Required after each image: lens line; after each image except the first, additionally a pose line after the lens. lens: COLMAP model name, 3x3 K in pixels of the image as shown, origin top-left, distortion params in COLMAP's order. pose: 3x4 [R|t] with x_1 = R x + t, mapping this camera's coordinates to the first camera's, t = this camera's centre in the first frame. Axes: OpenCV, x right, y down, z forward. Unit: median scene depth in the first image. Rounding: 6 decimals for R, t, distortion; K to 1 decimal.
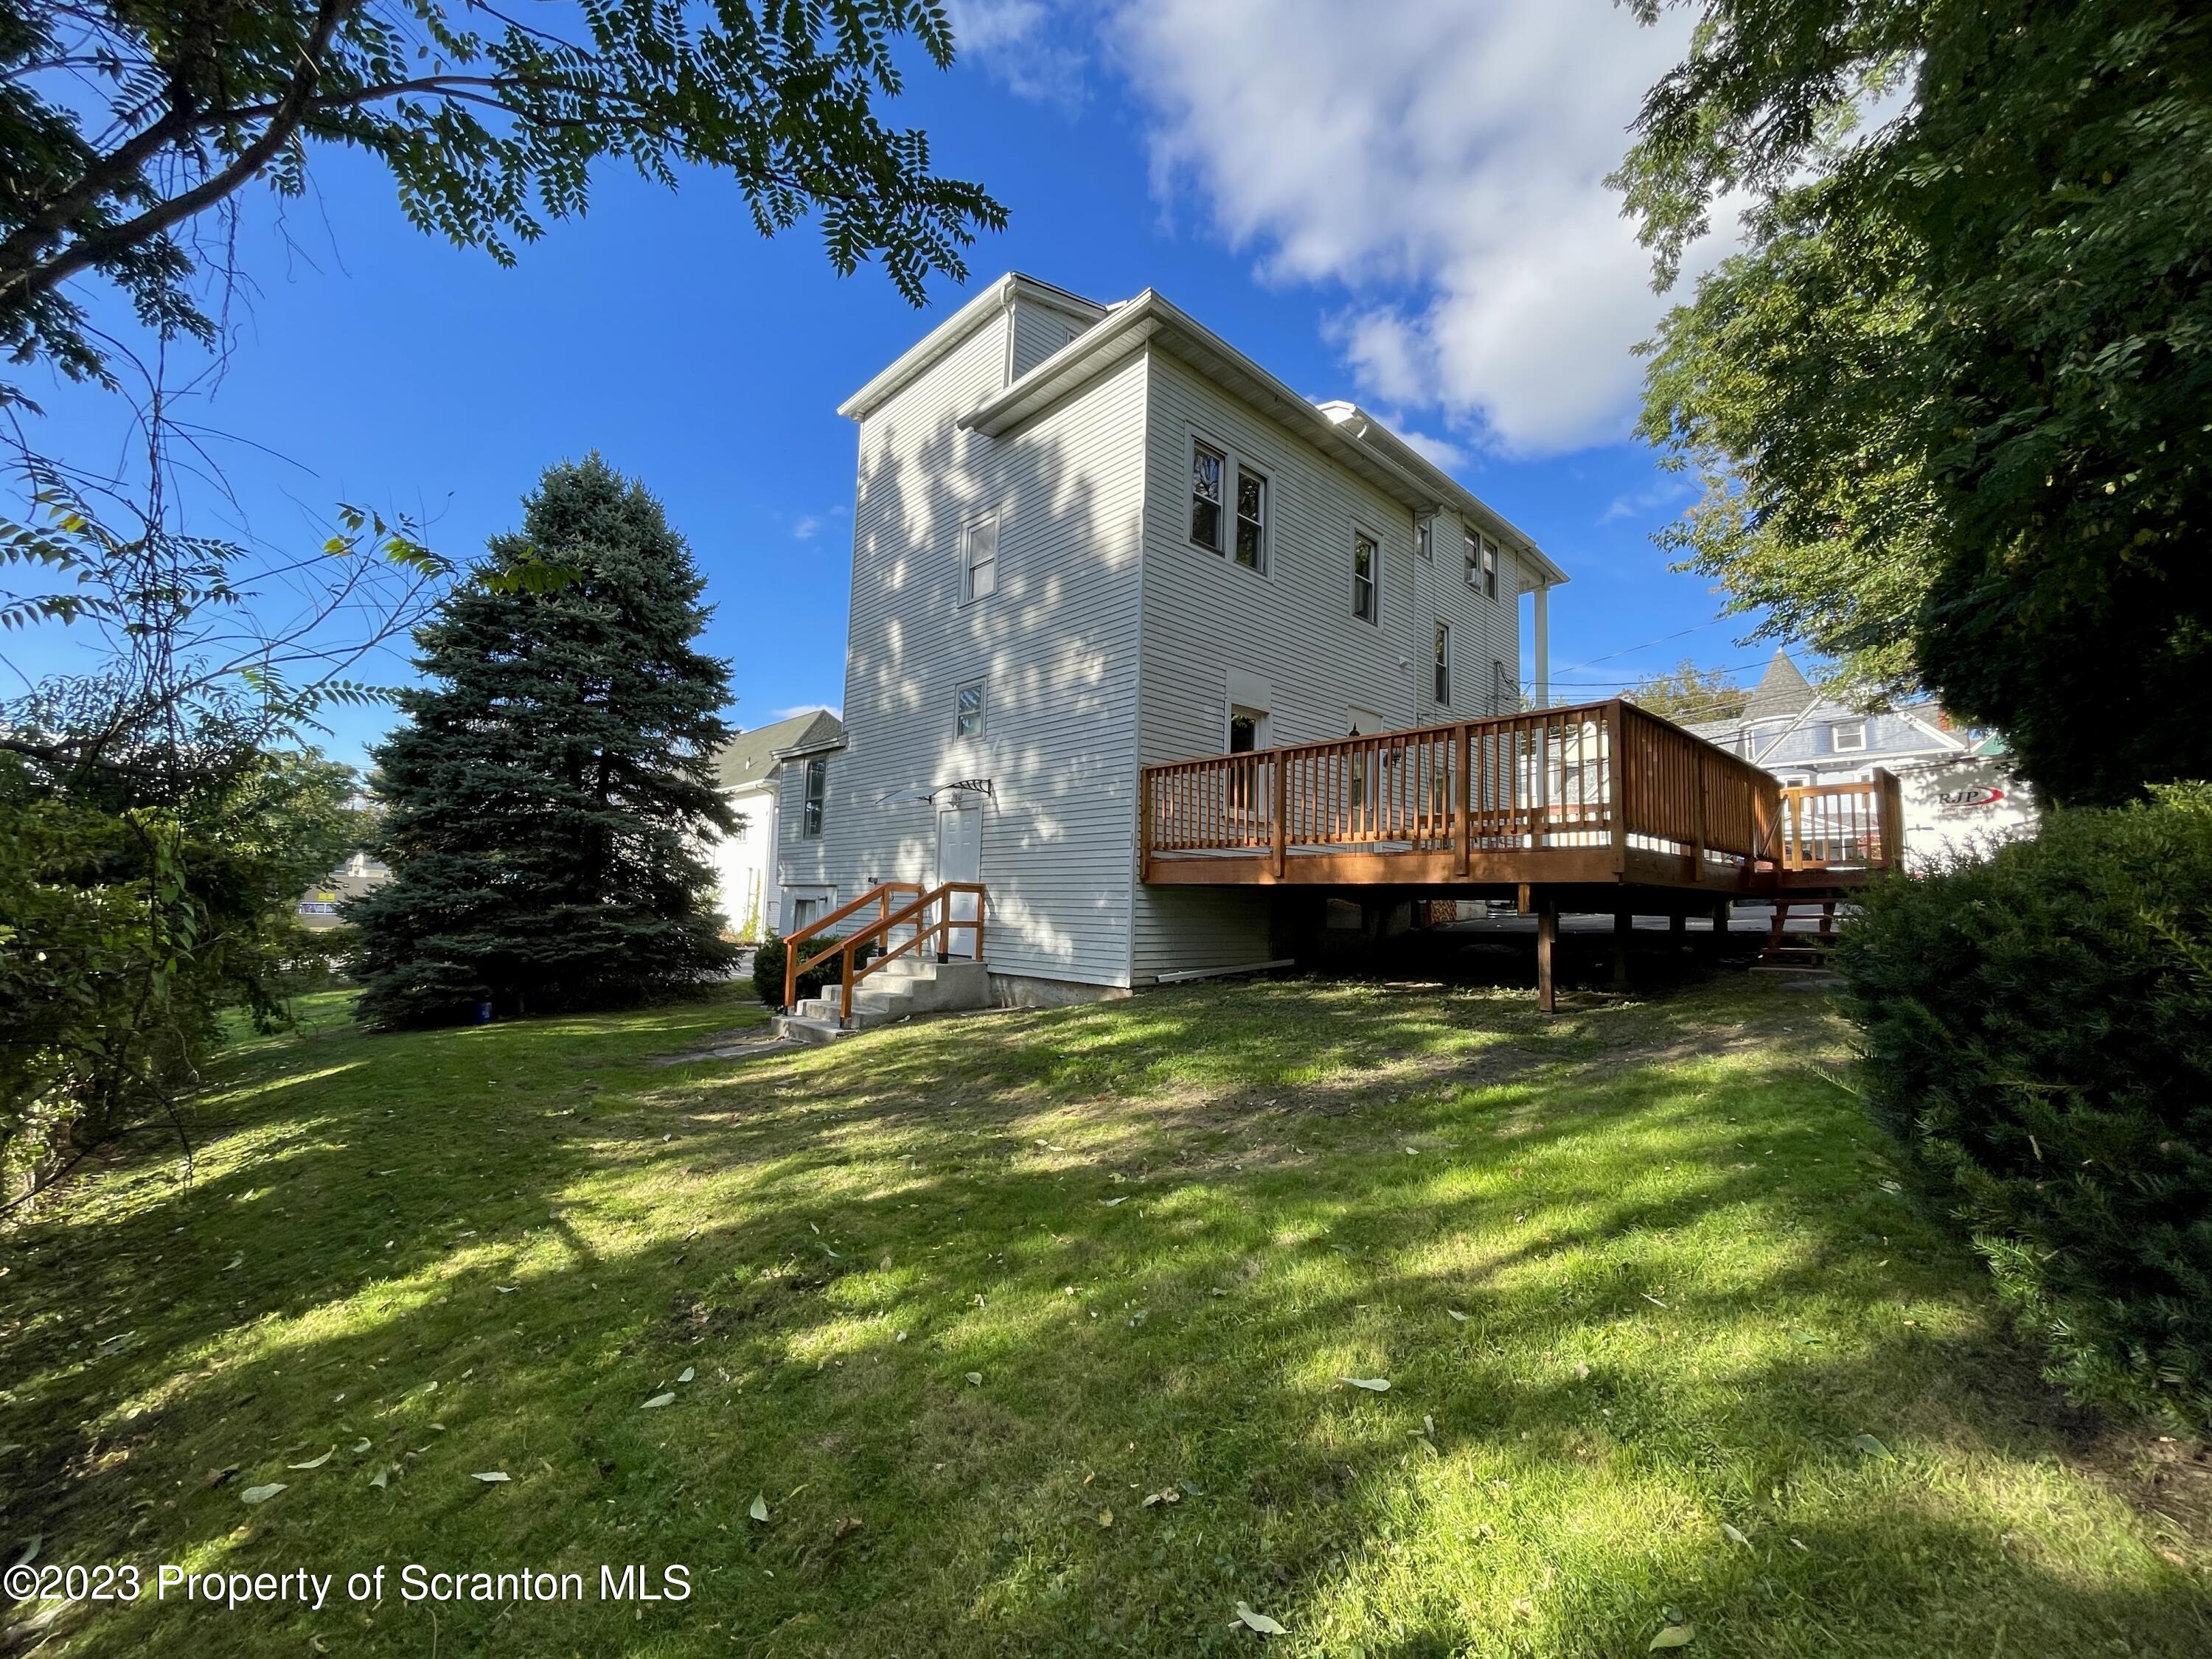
lens RADIAL K [[900.7, 0, 1103.3], [0, 900.7, 829.9], [0, 0, 1]] dist [0.001303, -0.000307]
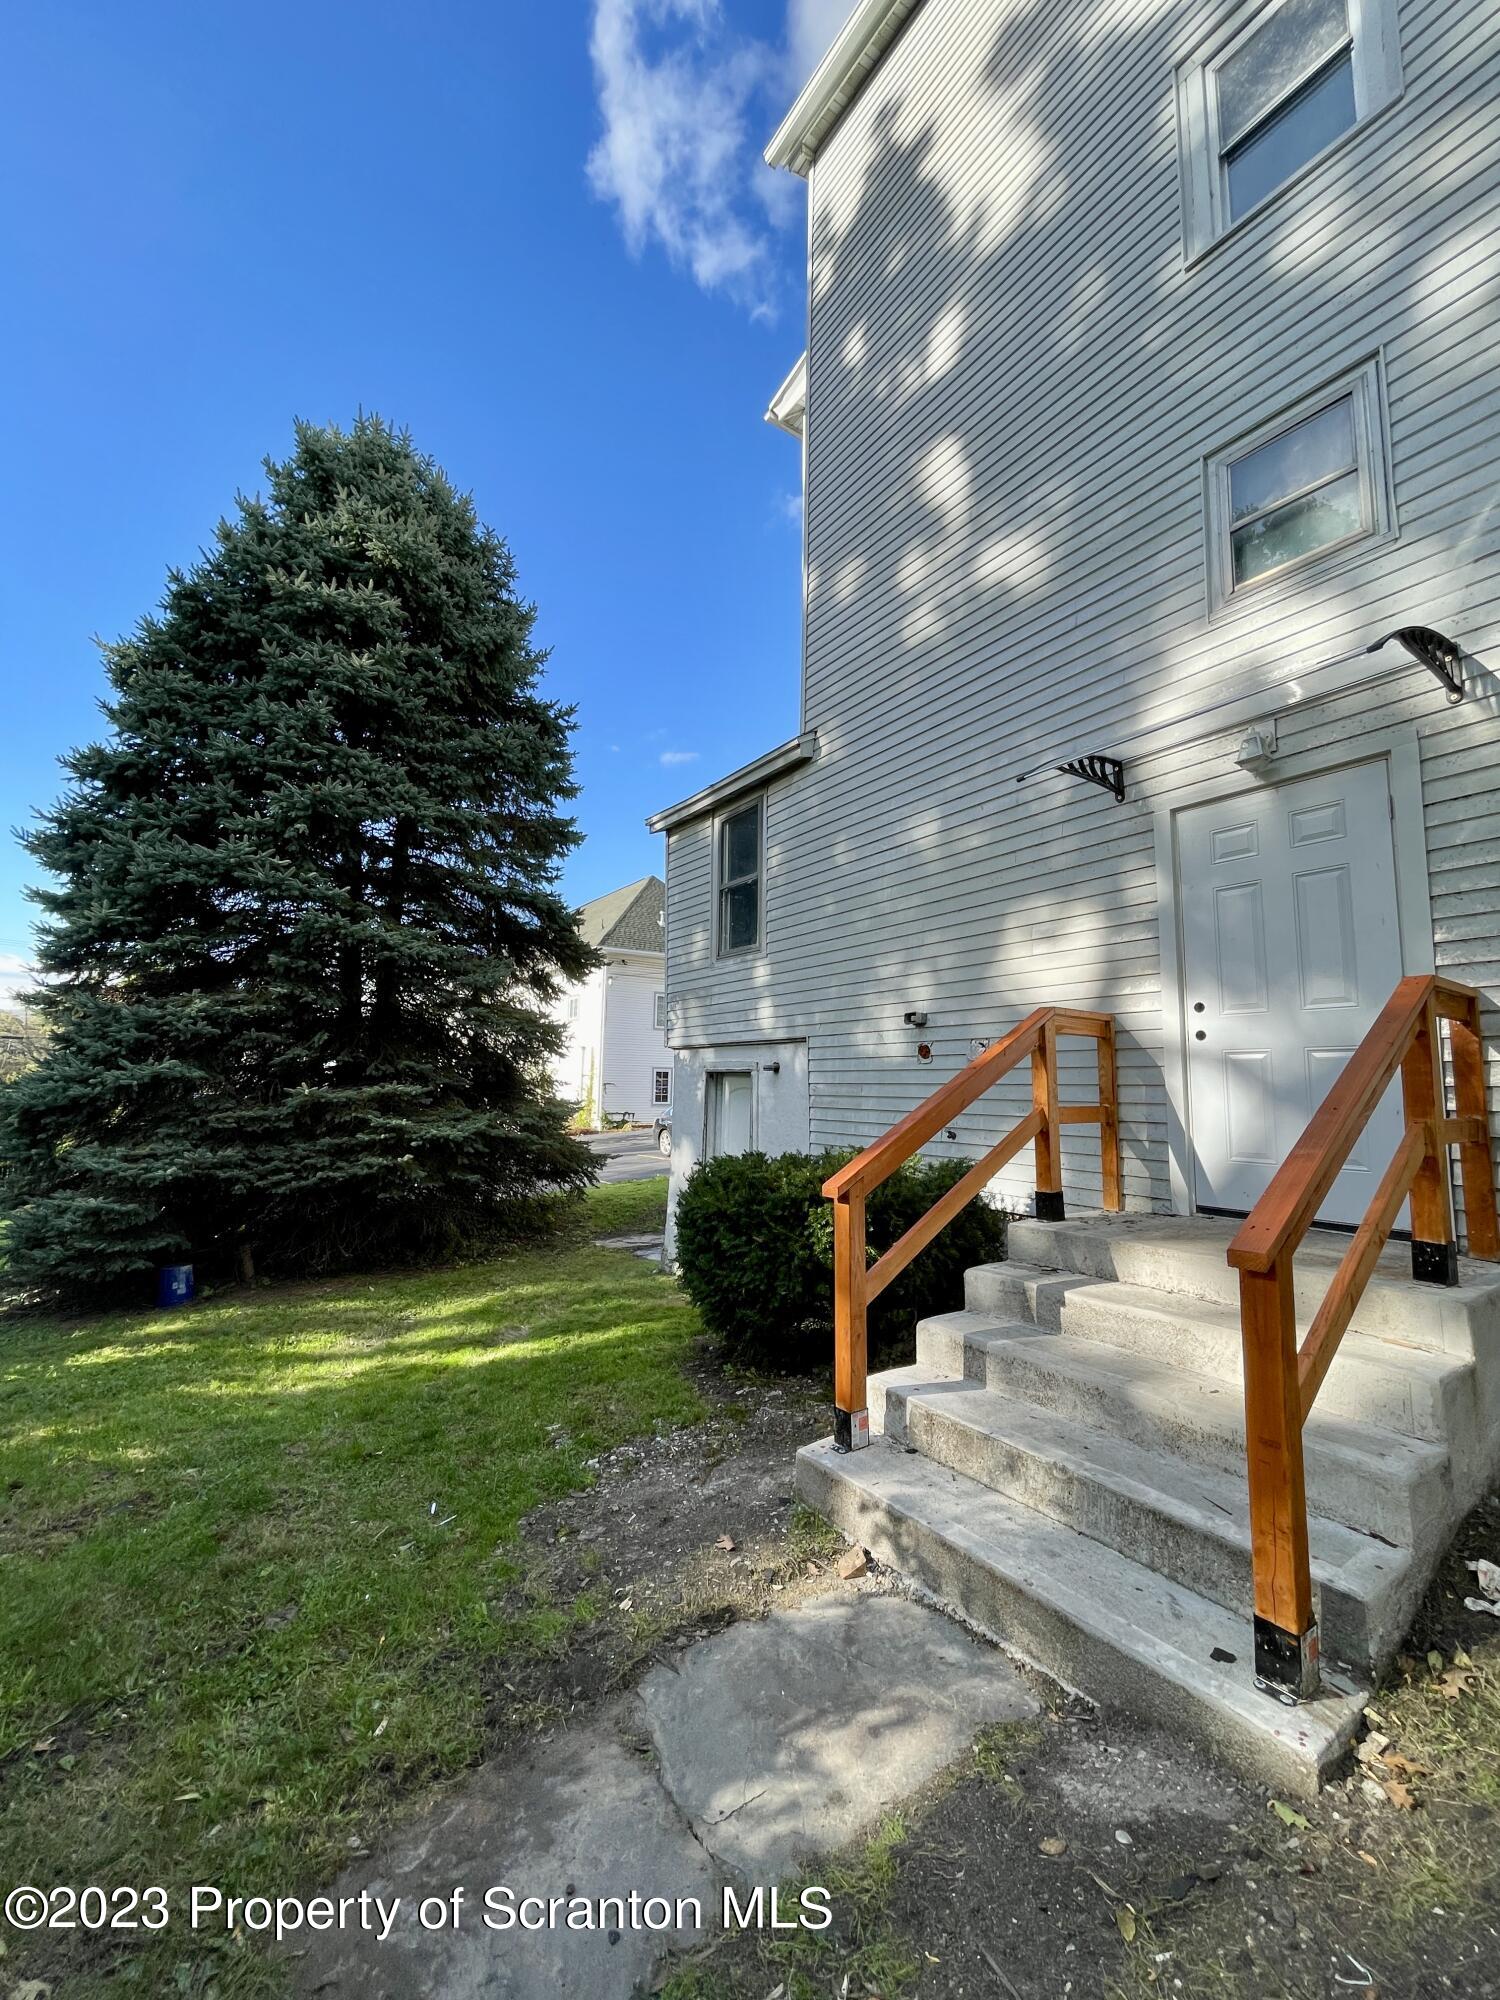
lens RADIAL K [[803.5, 0, 750.0], [0, 803.5, 1000.0], [0, 0, 1]] dist [0.000366, -0.000100]
pose [[0.988287, -0.032277, -0.149157, -0.278466], [0.028927, 0.999279, -0.024573, 0.053923], [0.149843, 0.019971, 0.988508, 0.602404]]
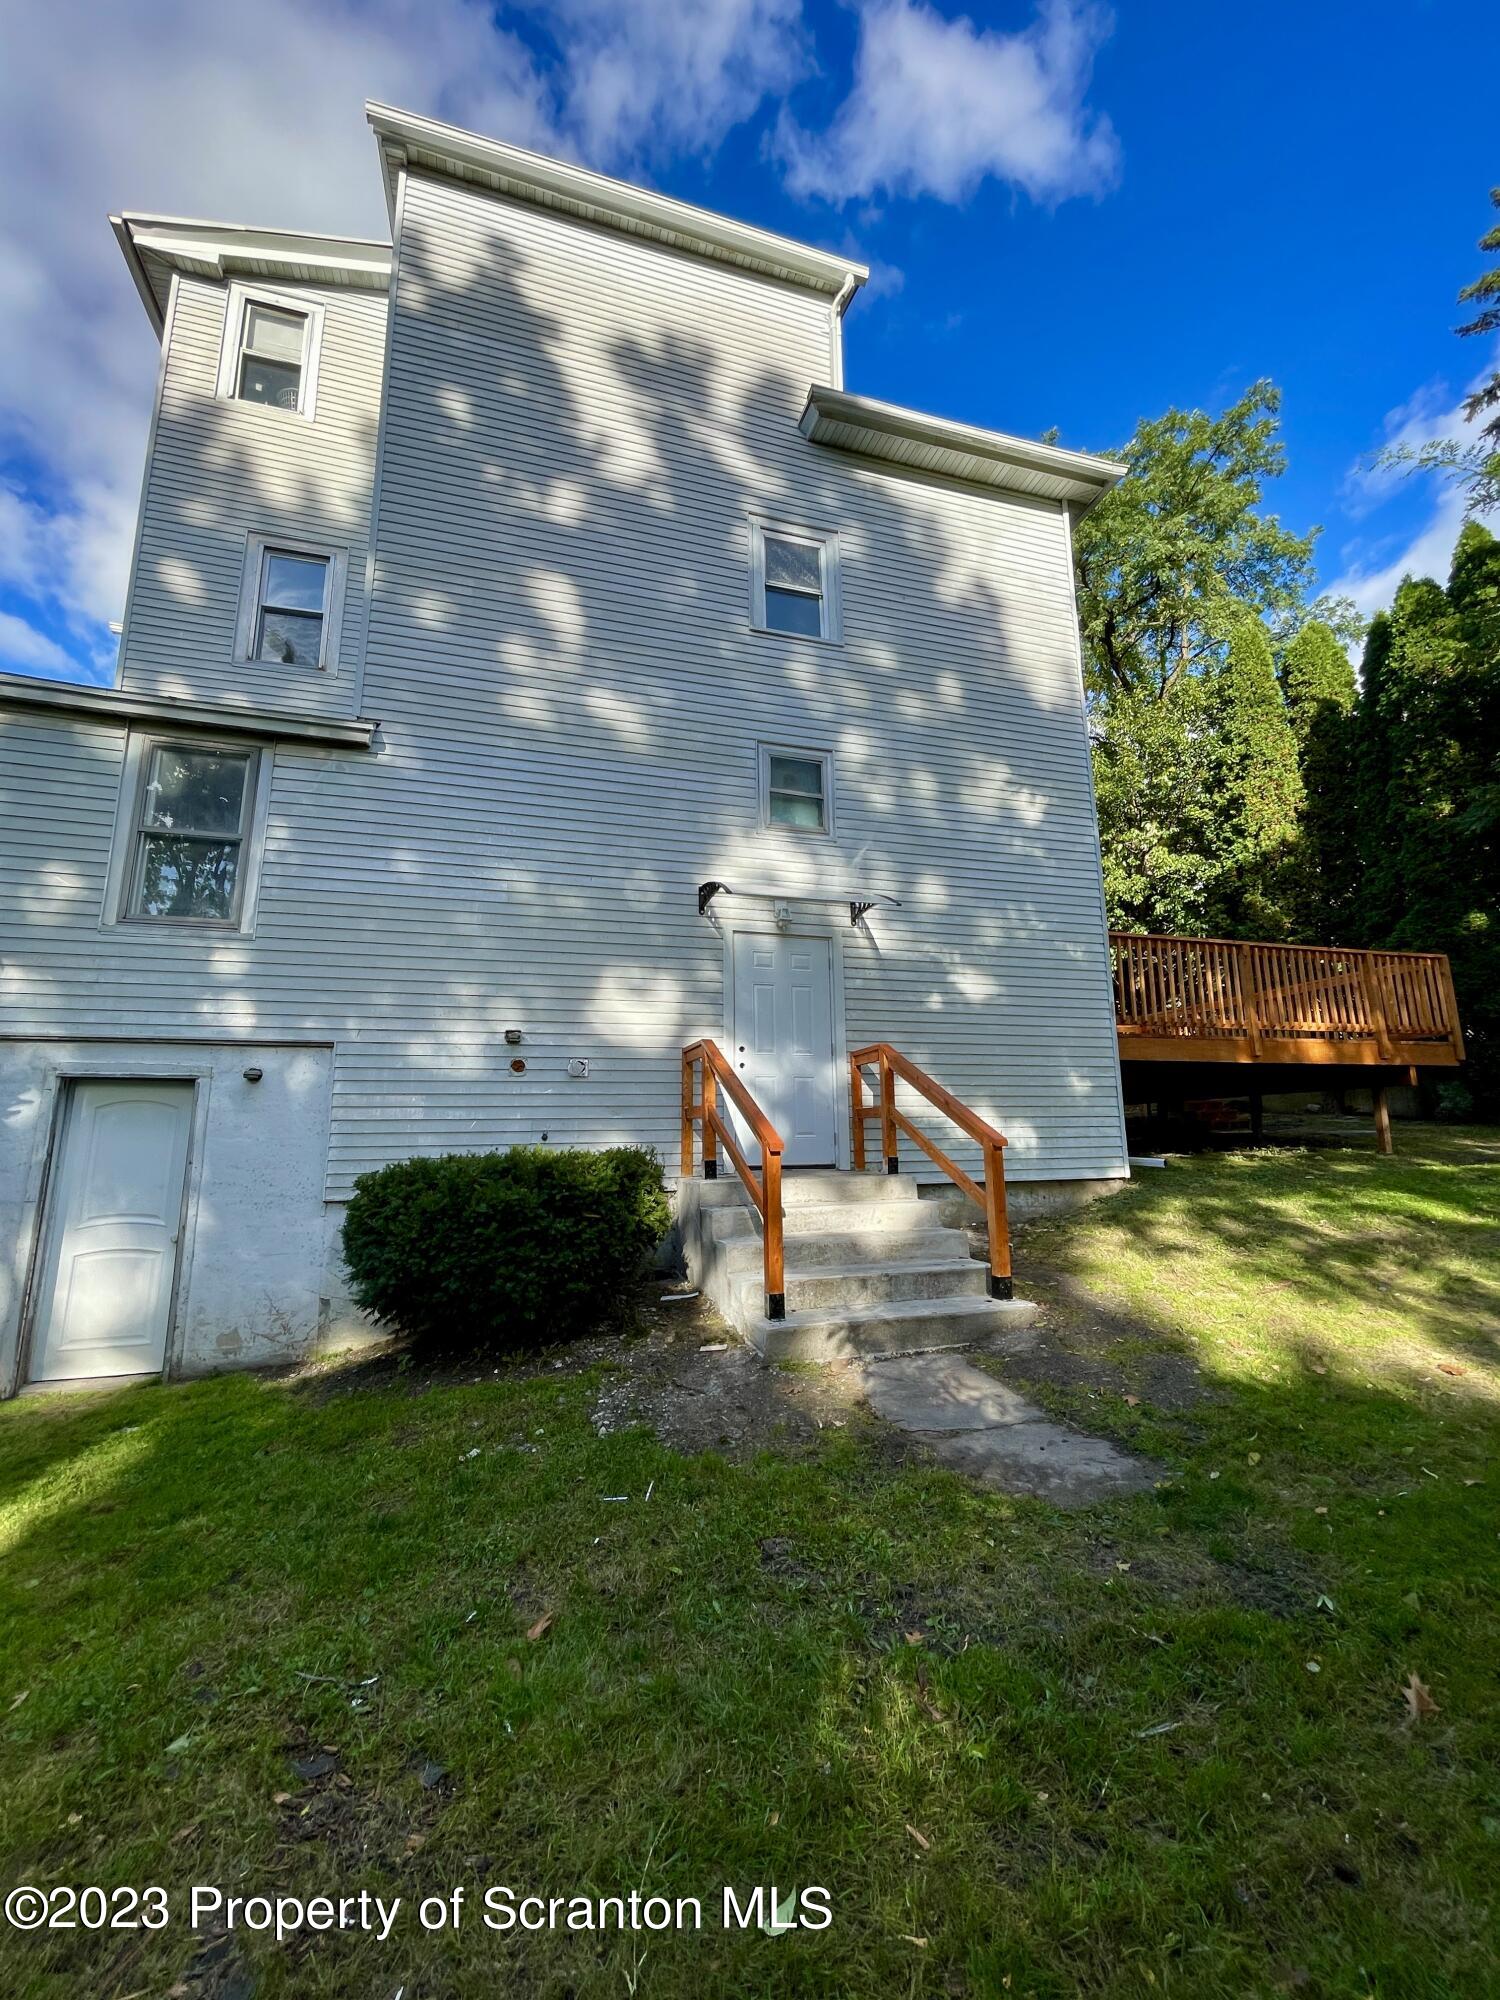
lens RADIAL K [[802.9, 0, 743.6], [0, 802.9, 993.7], [0, 0, 1]] dist [0.000654, -0.000039]
pose [[0.442929, 0.133717, 0.886529, -0.593851], [-0.053087, 0.990992, -0.122950, 0.079872], [-0.894983, 0.007395, 0.446038, 0.688399]]
